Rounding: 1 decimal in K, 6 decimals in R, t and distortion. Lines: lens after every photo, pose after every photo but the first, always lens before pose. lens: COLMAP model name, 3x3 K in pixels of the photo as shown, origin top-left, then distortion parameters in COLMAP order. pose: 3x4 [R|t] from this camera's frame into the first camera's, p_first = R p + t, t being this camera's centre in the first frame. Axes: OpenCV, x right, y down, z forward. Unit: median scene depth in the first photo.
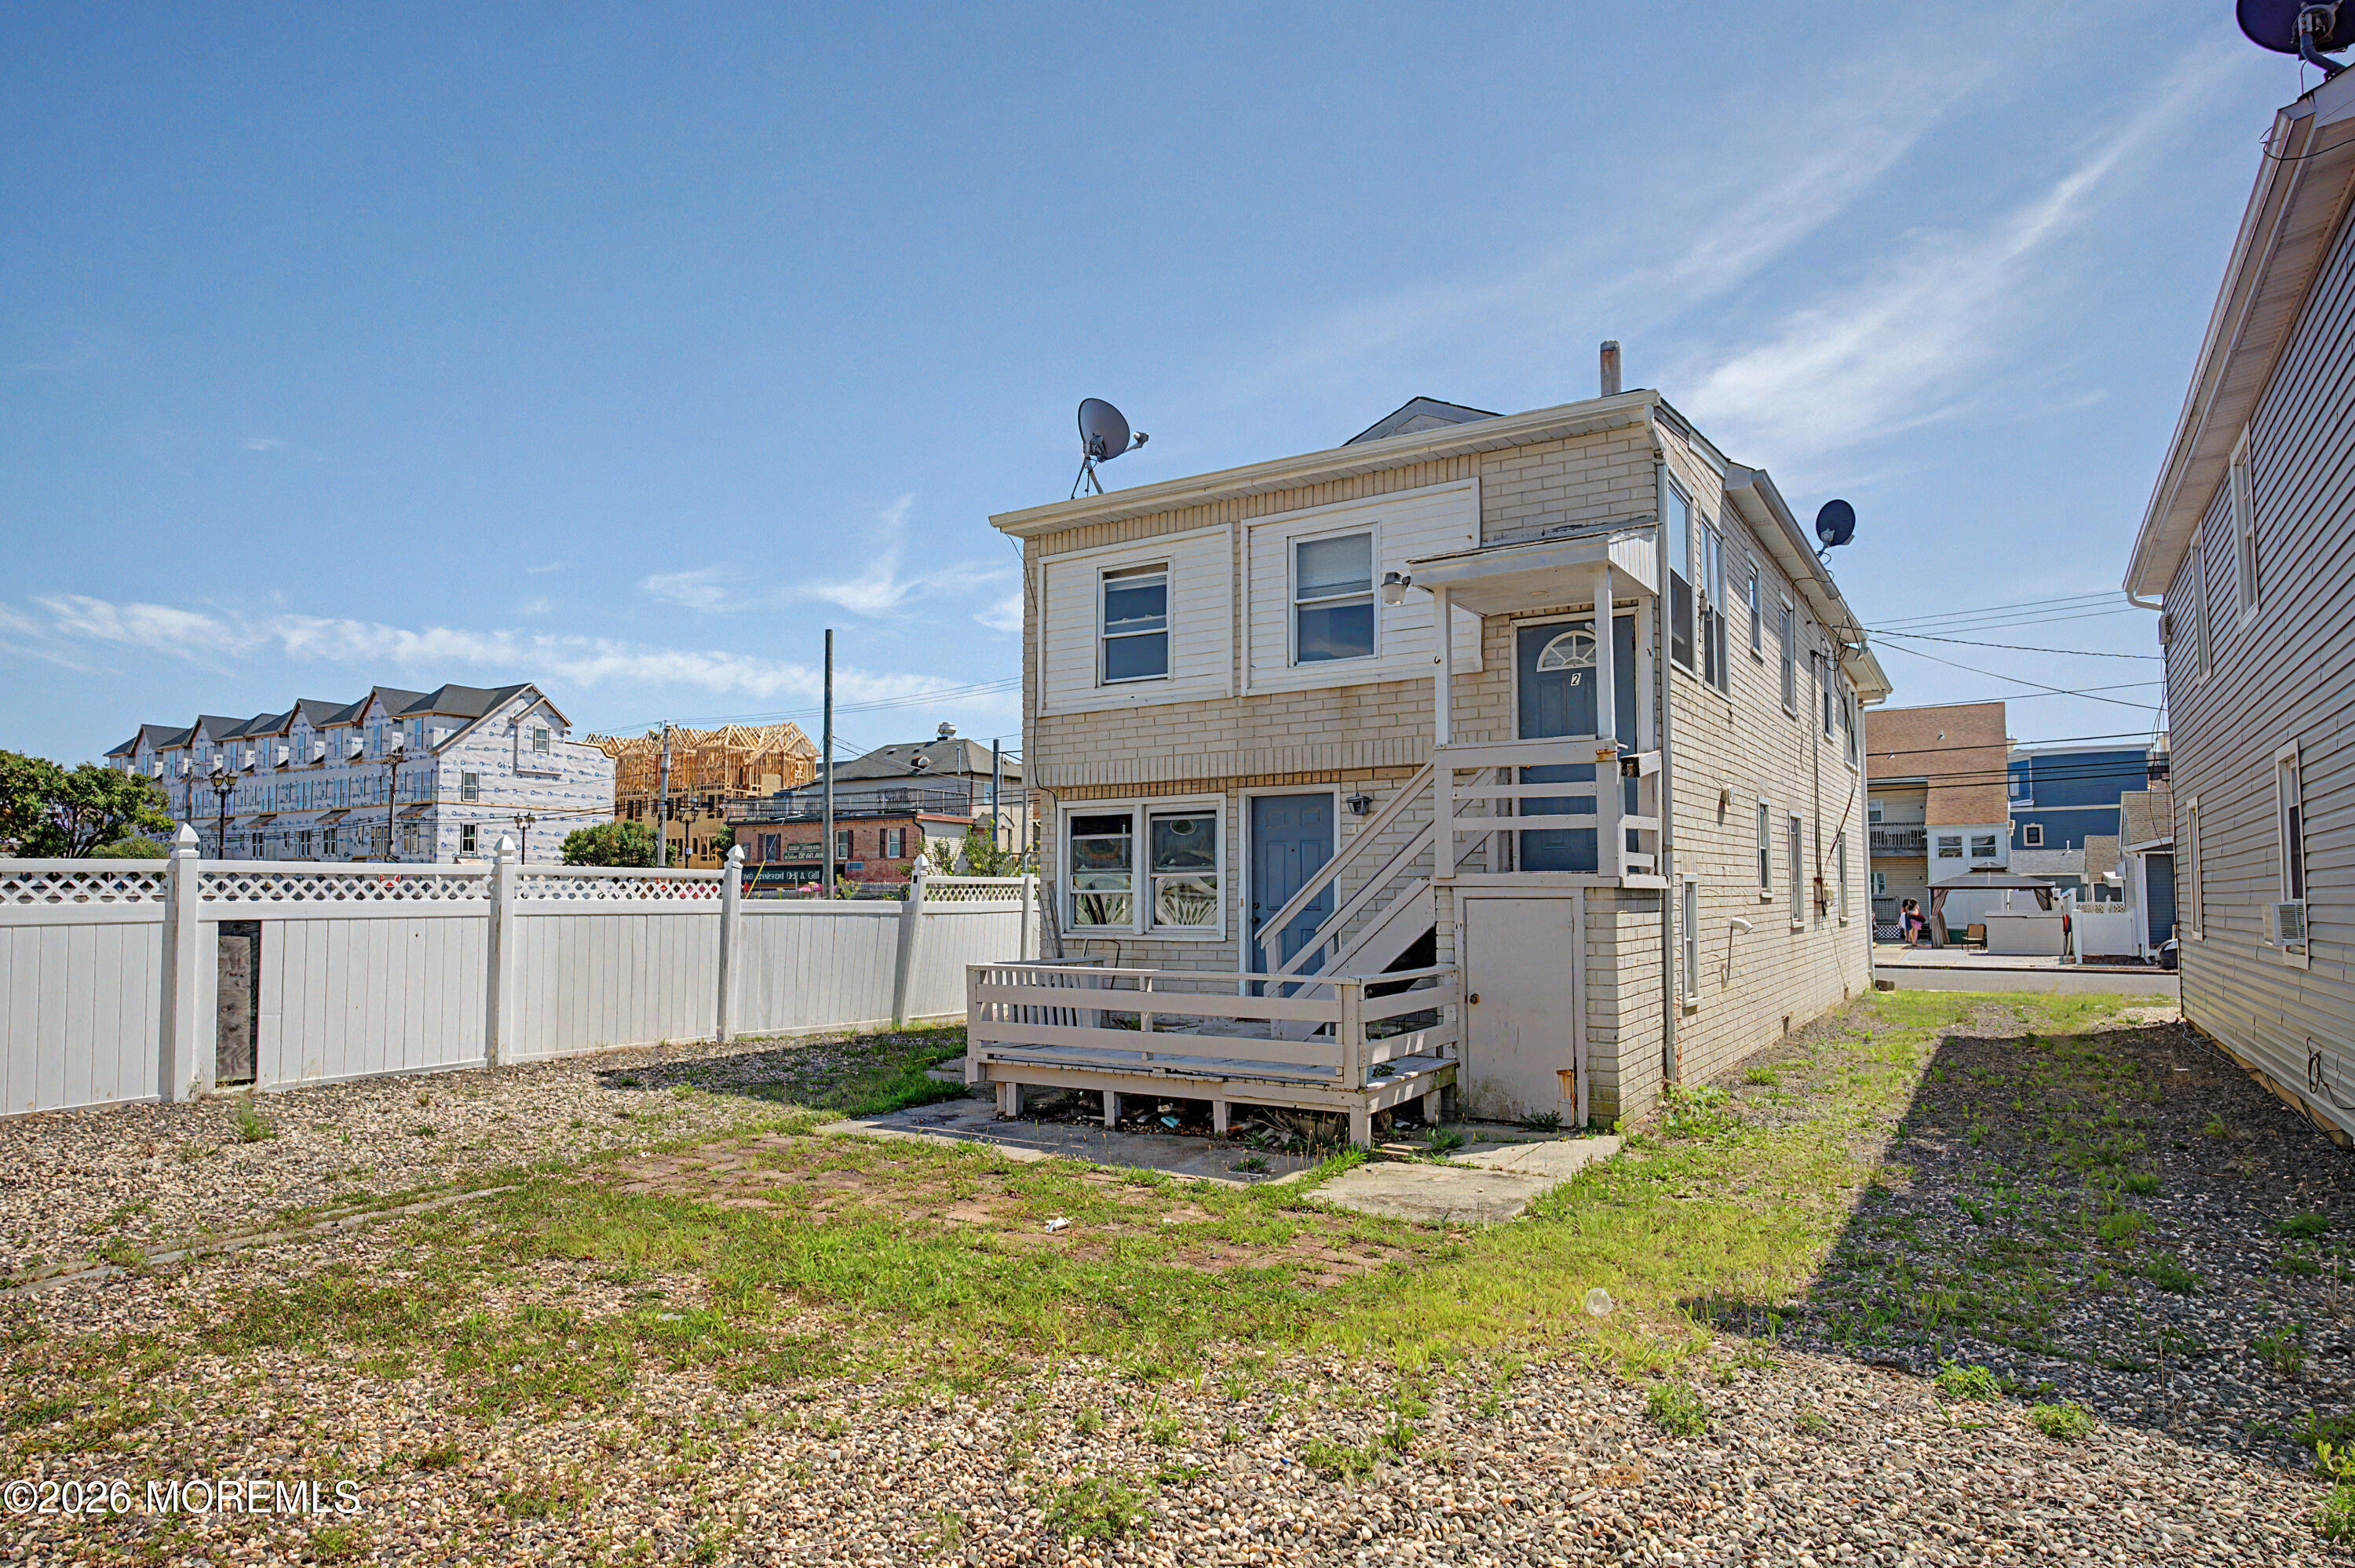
lens RADIAL K [[1382.0, 0, 1176.9], [0, 1382.0, 745.2], [0, 0, 1]] dist [-0.001903, 0.000262]
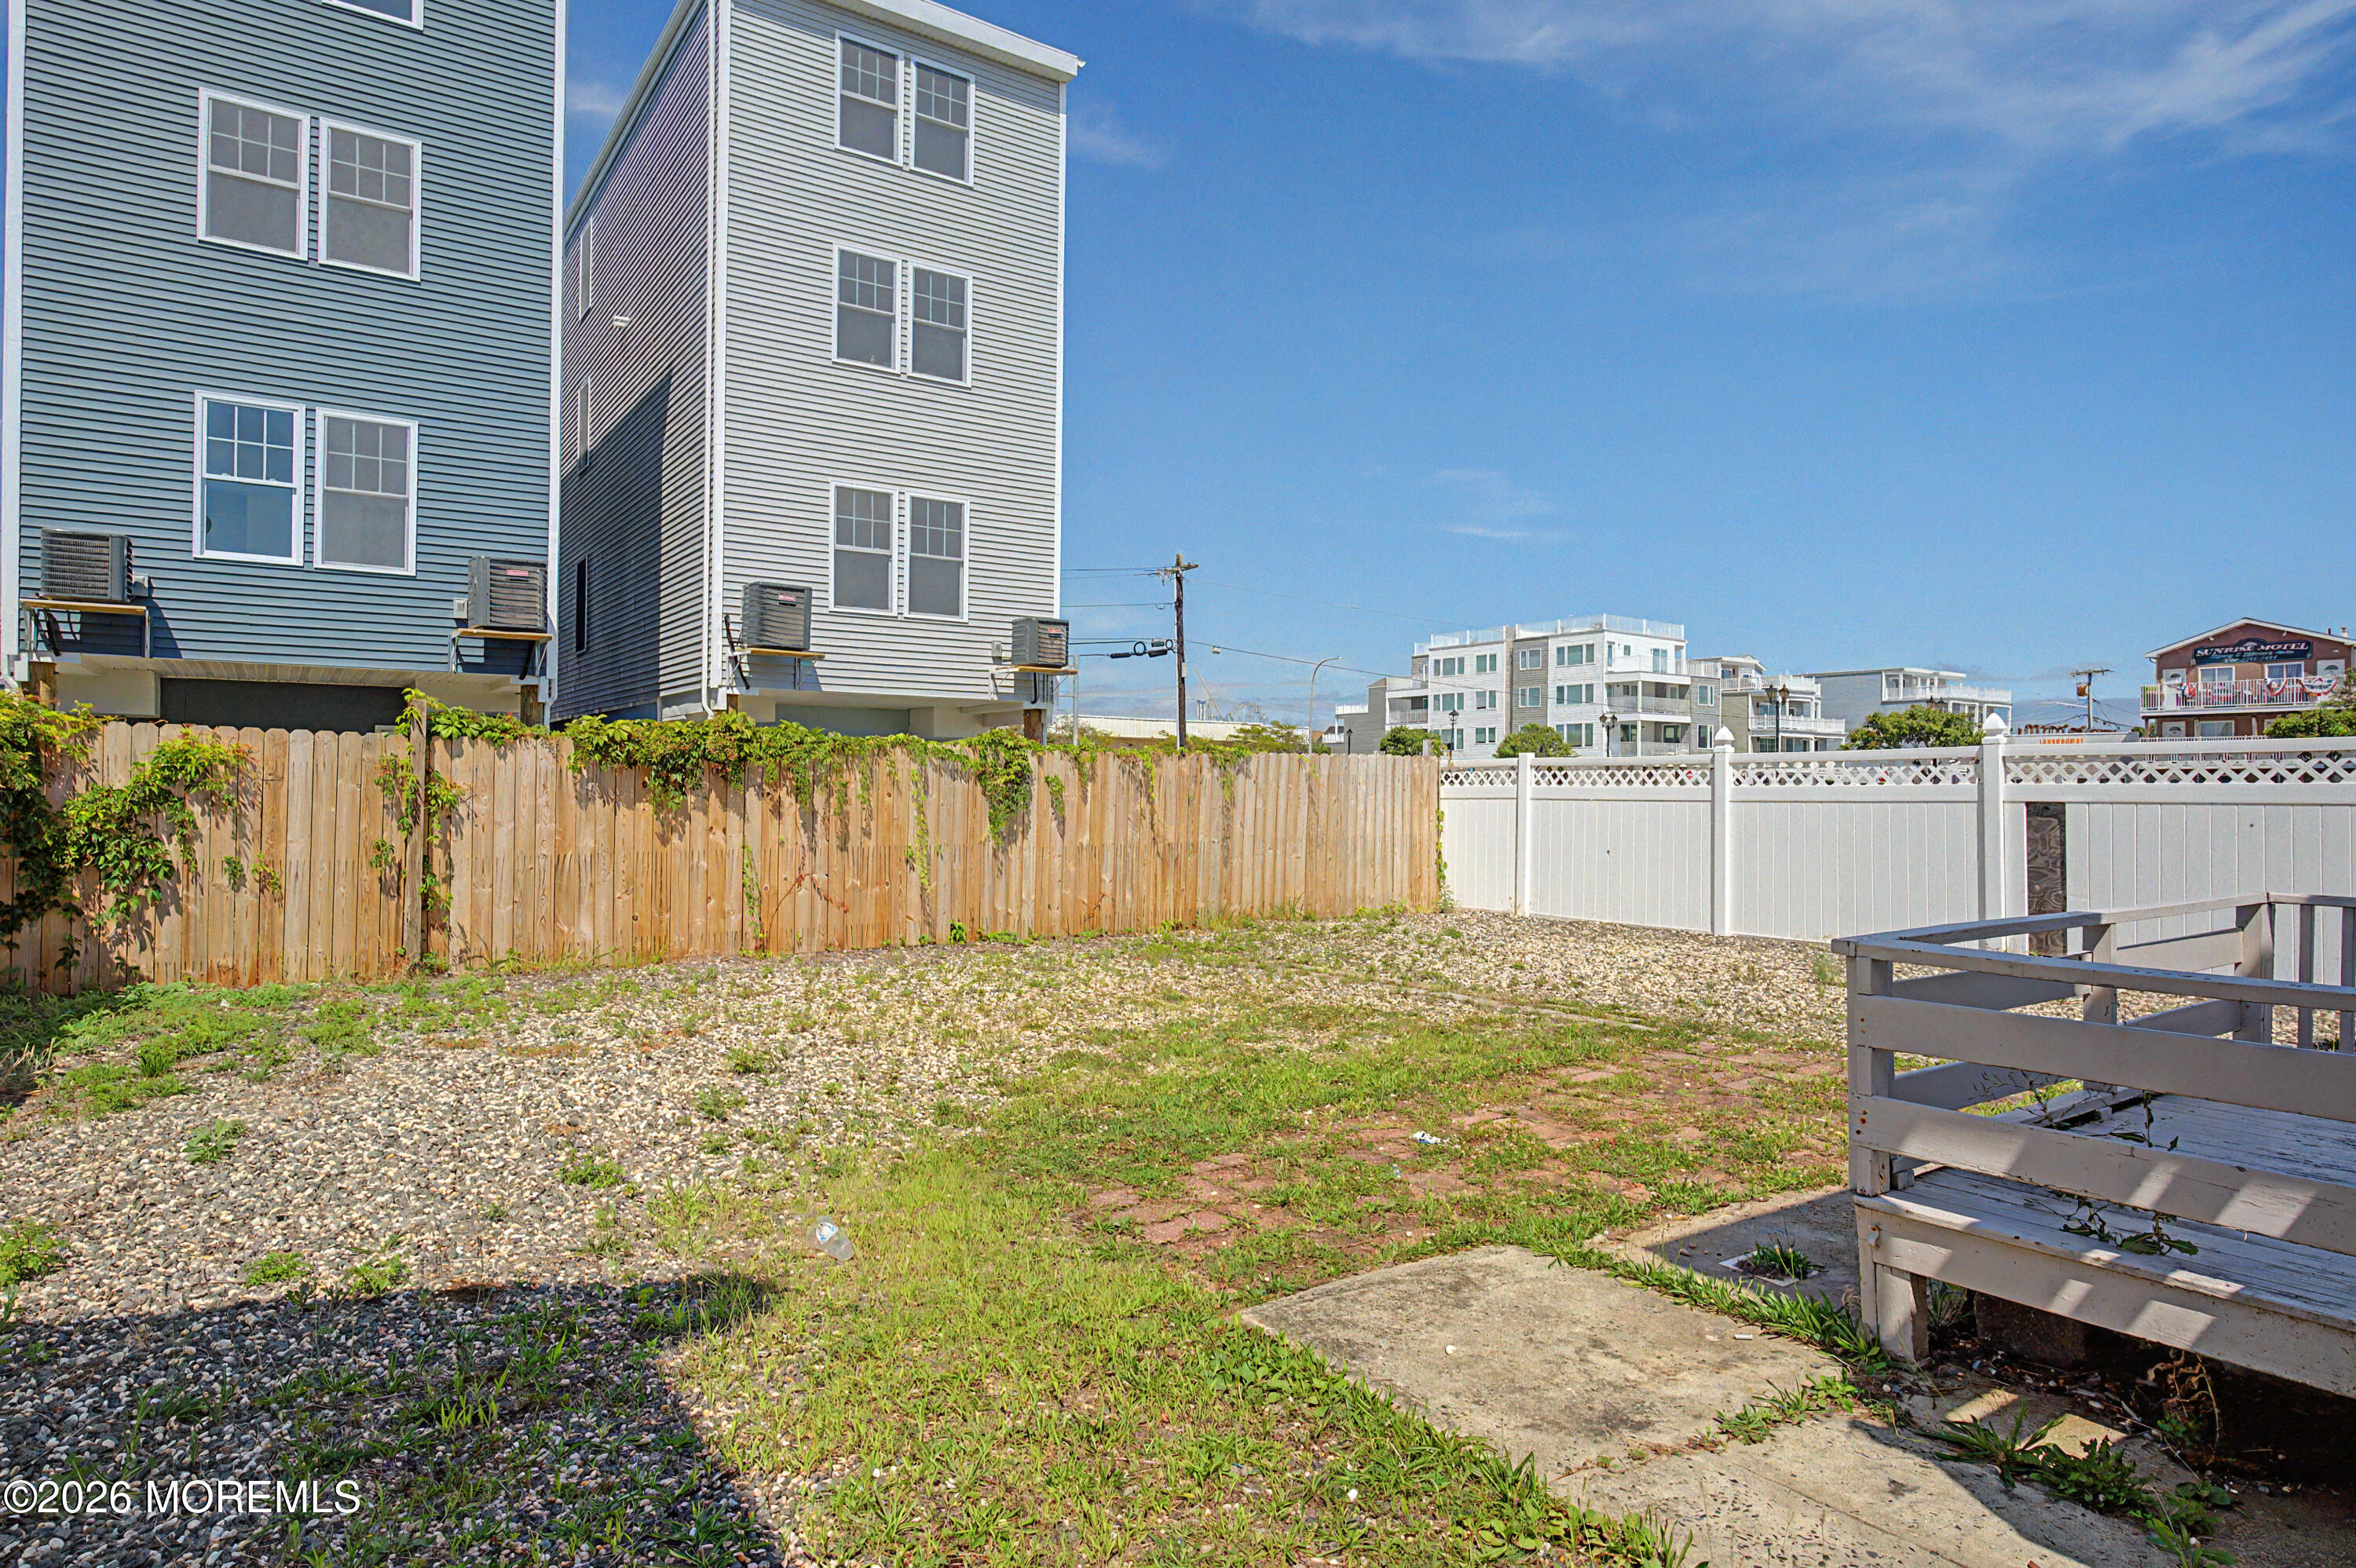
lens RADIAL K [[1332.3, 0, 1264.4], [0, 1332.3, 790.0], [0, 0, 1]] dist [-0.018498, 0.001684]
pose [[-0.361717, 0.009897, -0.932235, 0.654280], [0.107117, 0.993763, -0.031012, 0.110277], [0.926114, -0.111076, -0.360521, 1.048523]]
